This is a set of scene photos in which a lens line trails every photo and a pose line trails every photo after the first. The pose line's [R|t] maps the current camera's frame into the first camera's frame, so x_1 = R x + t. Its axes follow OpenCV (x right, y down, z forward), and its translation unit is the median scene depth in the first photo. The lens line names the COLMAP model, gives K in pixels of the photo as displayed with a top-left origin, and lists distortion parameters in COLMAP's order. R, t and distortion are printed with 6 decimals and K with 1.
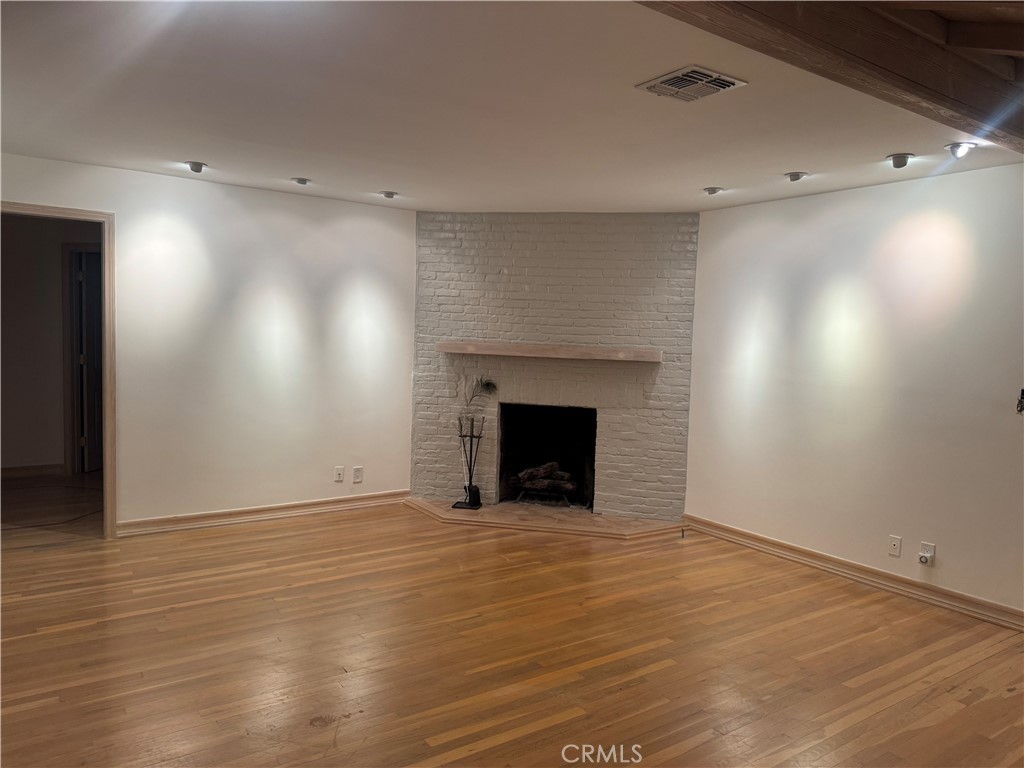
lens RADIAL K [[712.0, 0, 517.8], [0, 712.0, 384.6], [0, 0, 1]] dist [0.013750, -0.032402]
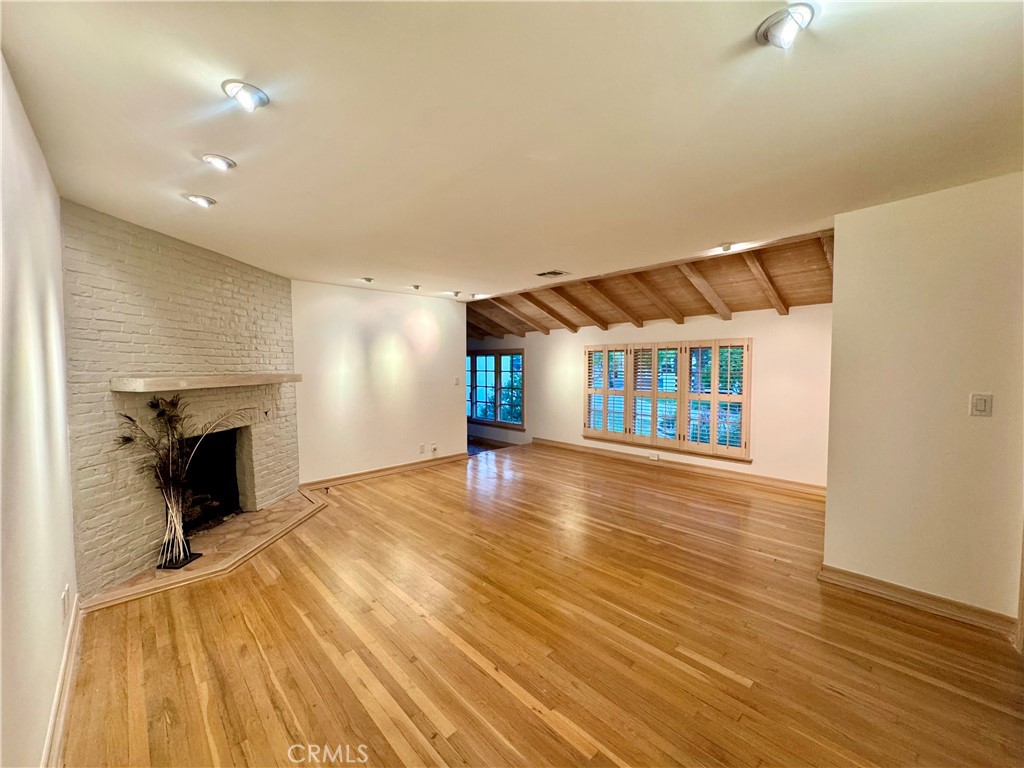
lens RADIAL K [[408.4, 0, 521.0], [0, 408.4, 377.4], [0, 0, 1]] dist [-0.000298, -0.000056]
pose [[-0.163151, -0.064494, 0.984491, -0.691938], [0.067306, 0.994809, 0.076324, -0.074799], [-0.984303, 0.078714, -0.157963, 0.710270]]
